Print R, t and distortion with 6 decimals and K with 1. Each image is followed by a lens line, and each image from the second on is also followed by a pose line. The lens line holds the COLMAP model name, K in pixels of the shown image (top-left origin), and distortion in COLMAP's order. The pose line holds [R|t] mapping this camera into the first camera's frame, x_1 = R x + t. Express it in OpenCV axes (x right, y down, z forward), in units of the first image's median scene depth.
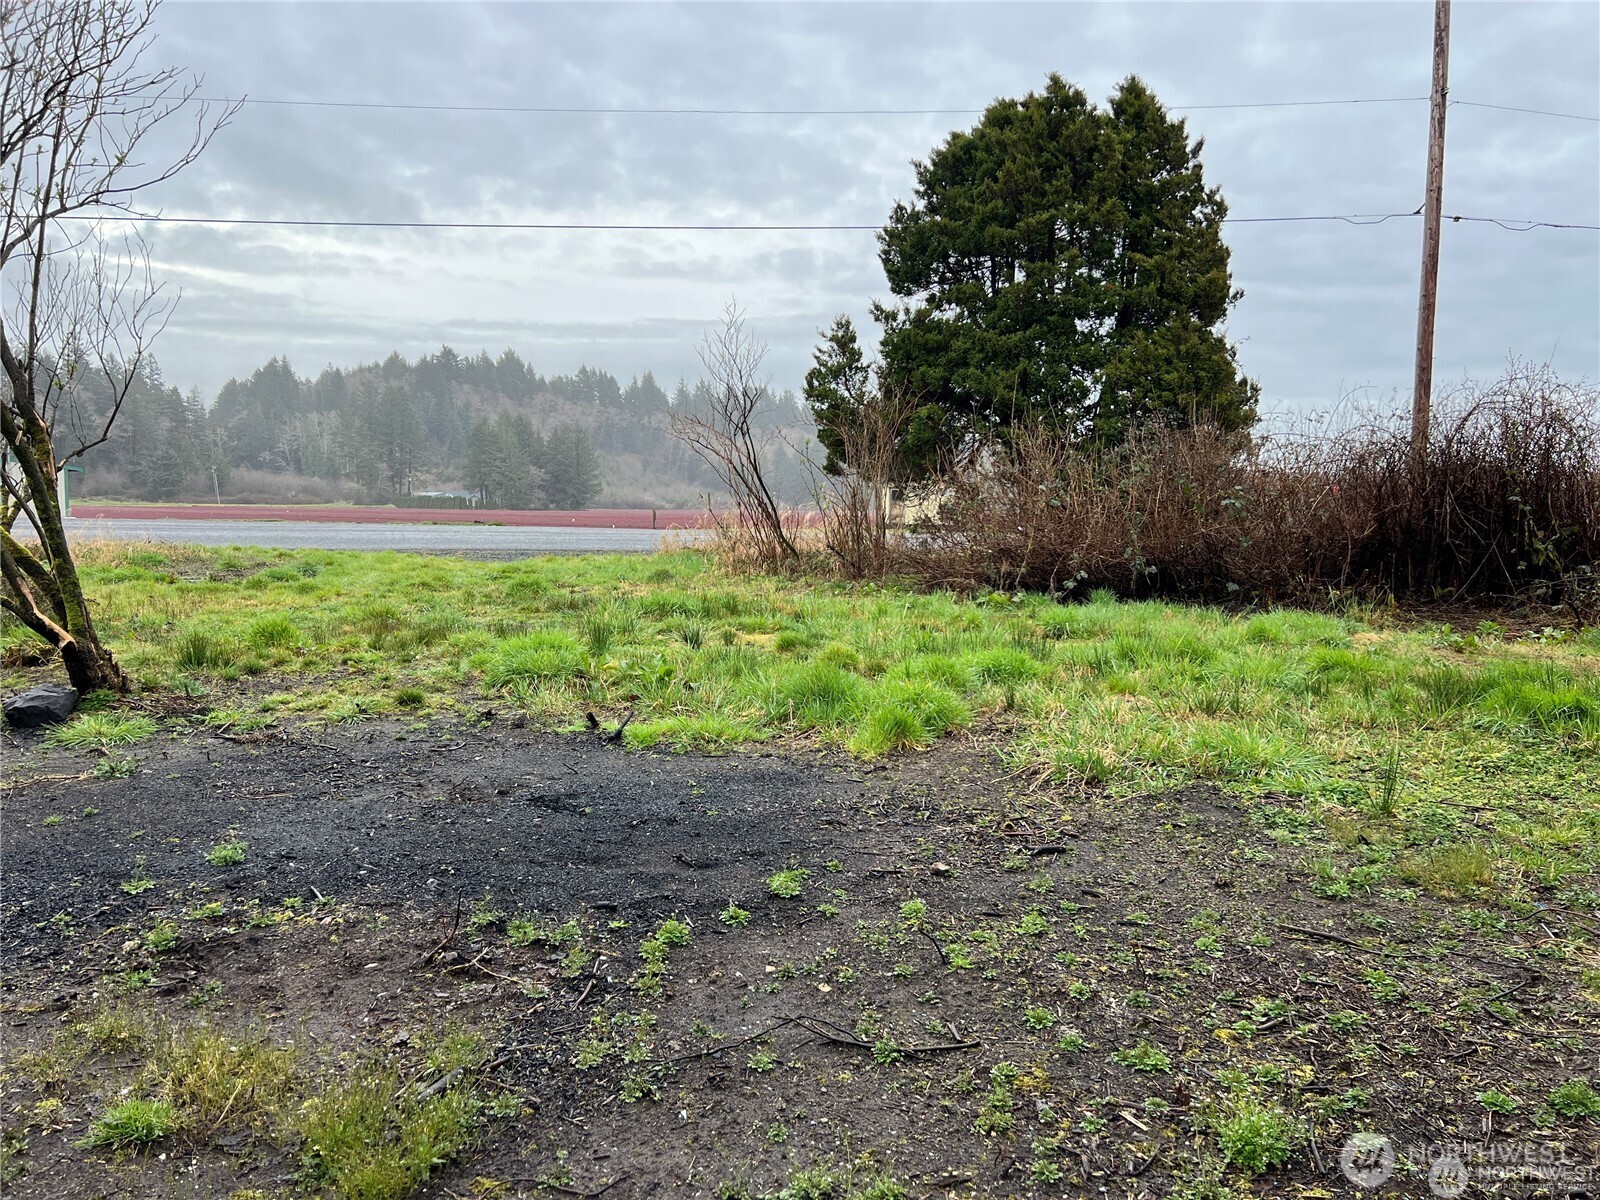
lens RADIAL K [[1192.7, 0, 800.0], [0, 1192.7, 600.0], [0, 0, 1]] dist [0.082788, -0.081241]
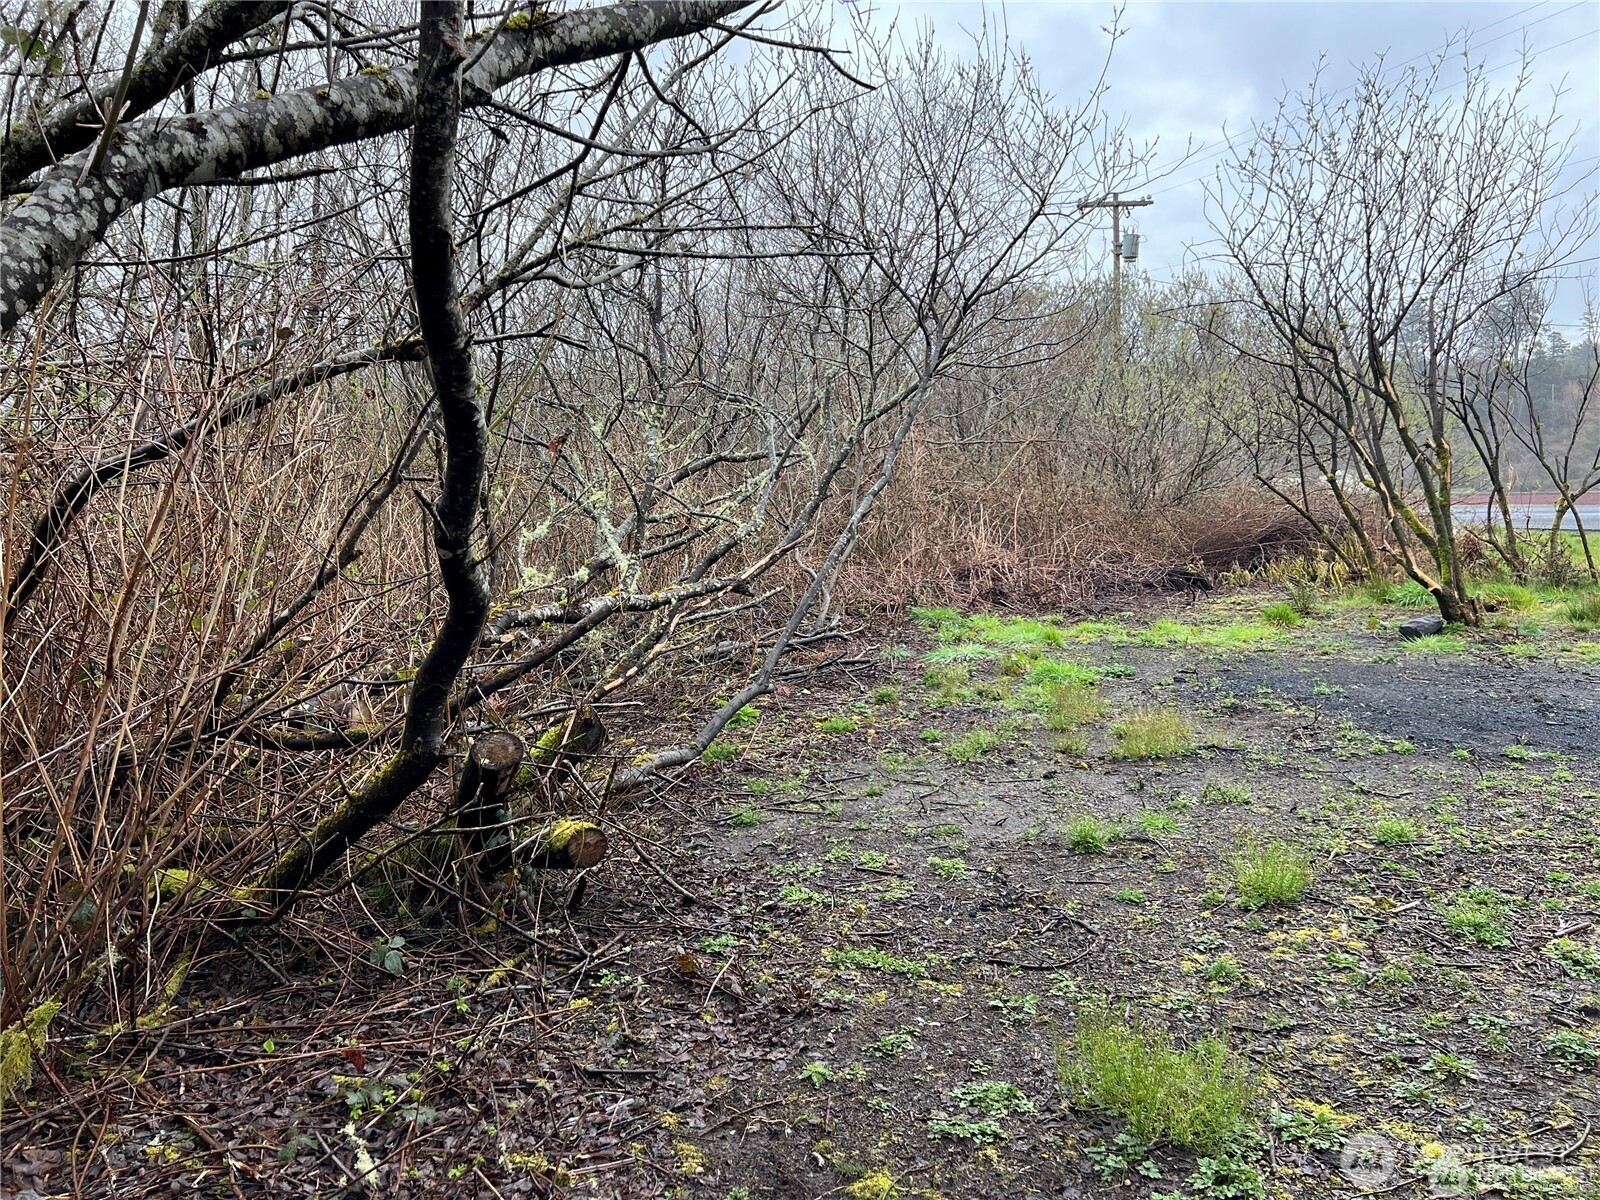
lens RADIAL K [[1192.7, 0, 800.0], [0, 1192.7, 600.0], [0, 0, 1]] dist [0.082788, -0.081241]
pose [[0.223739, 0.066927, -0.972349, 0.276826], [-0.054406, 0.996942, 0.056101, 0.002381], [0.973129, 0.040349, 0.226696, -0.052376]]
